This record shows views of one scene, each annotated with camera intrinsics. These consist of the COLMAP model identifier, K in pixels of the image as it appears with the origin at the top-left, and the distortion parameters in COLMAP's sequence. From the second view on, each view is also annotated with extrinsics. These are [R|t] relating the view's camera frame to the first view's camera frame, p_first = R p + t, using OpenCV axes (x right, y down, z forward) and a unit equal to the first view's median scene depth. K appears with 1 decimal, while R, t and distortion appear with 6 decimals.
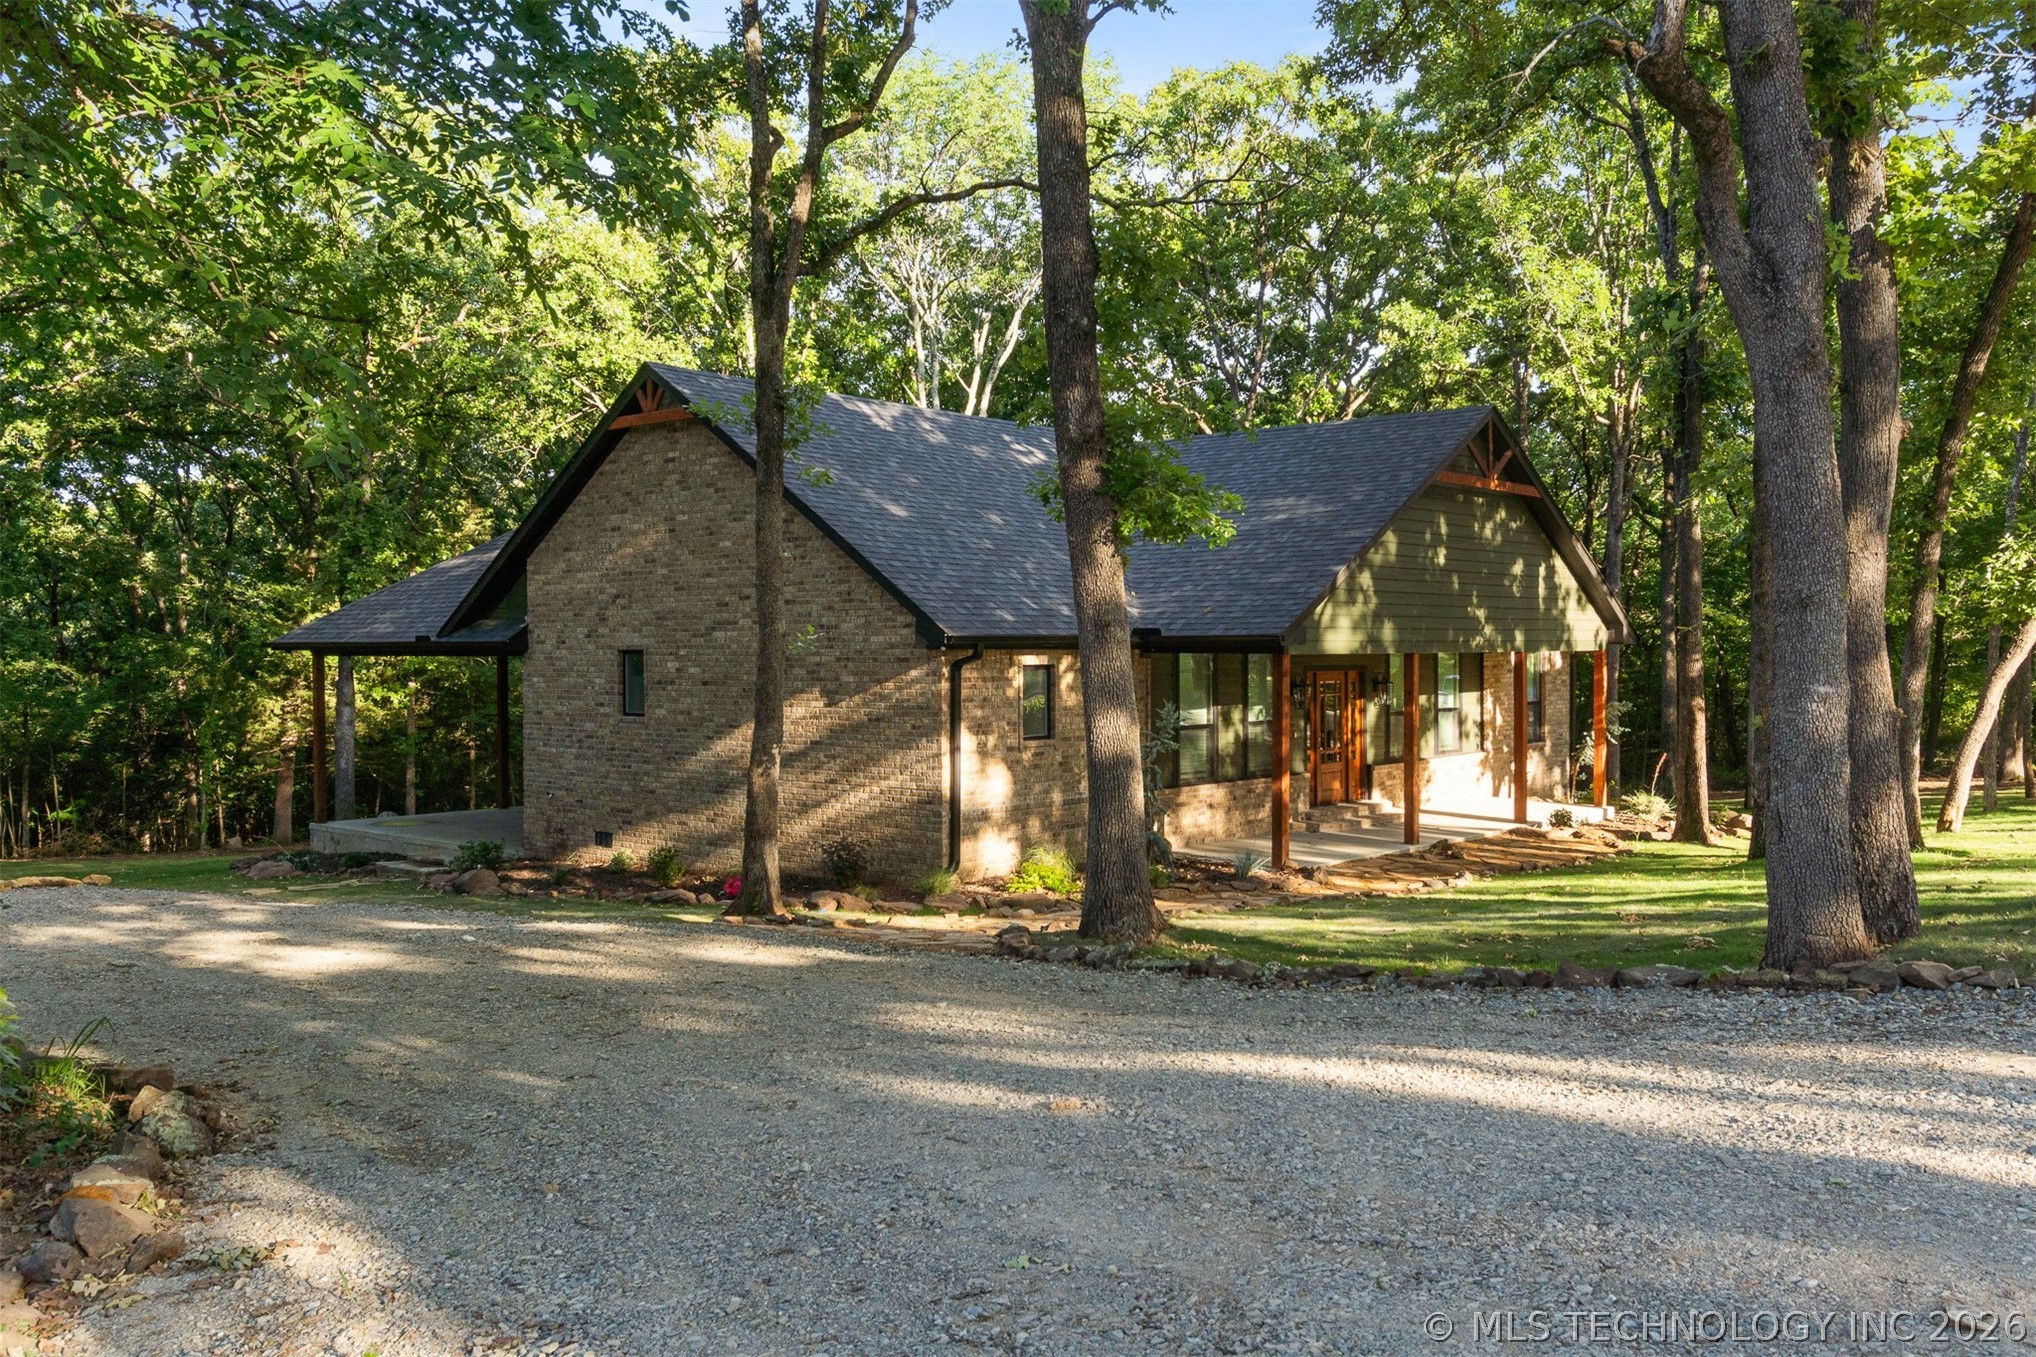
lens RADIAL K [[1637.5, 0, 1018.0], [0, 1637.5, 678.5], [0, 0, 1]] dist [-0.006816, -0.003983]
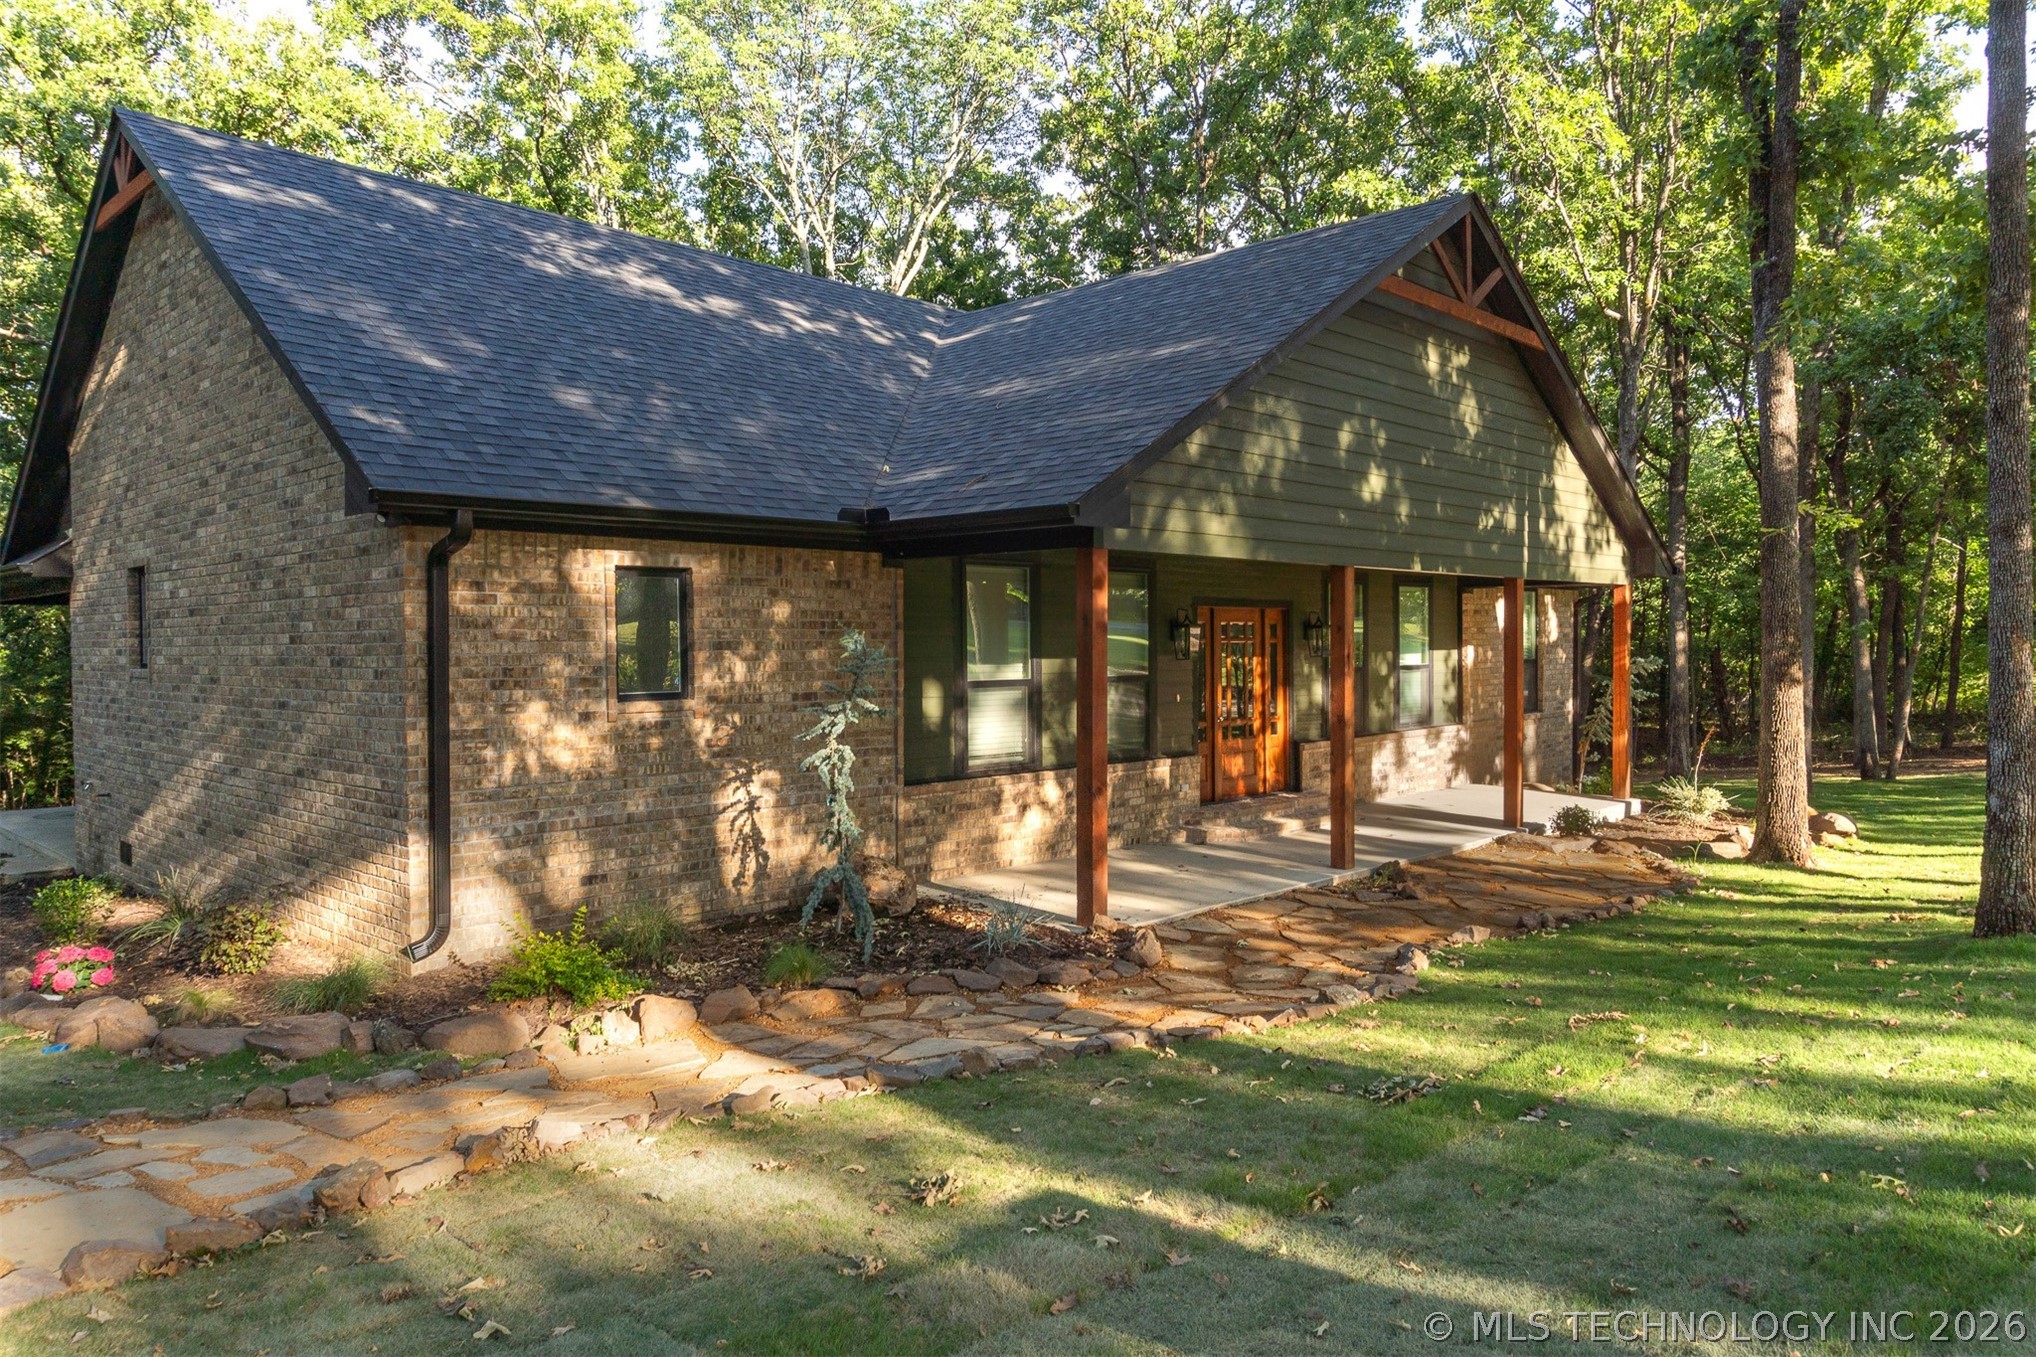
lens RADIAL K [[1331.4, 0, 1018.0], [0, 1331.4, 678.5], [0, 0, 1]] dist [-0.024184, 0.000190]
pose [[0.998747, -0.001478, -0.050032, 0.125472], [0.001825, 0.999975, 0.006891, 0.021177], [0.050020, -0.006974, 0.998724, 0.427740]]
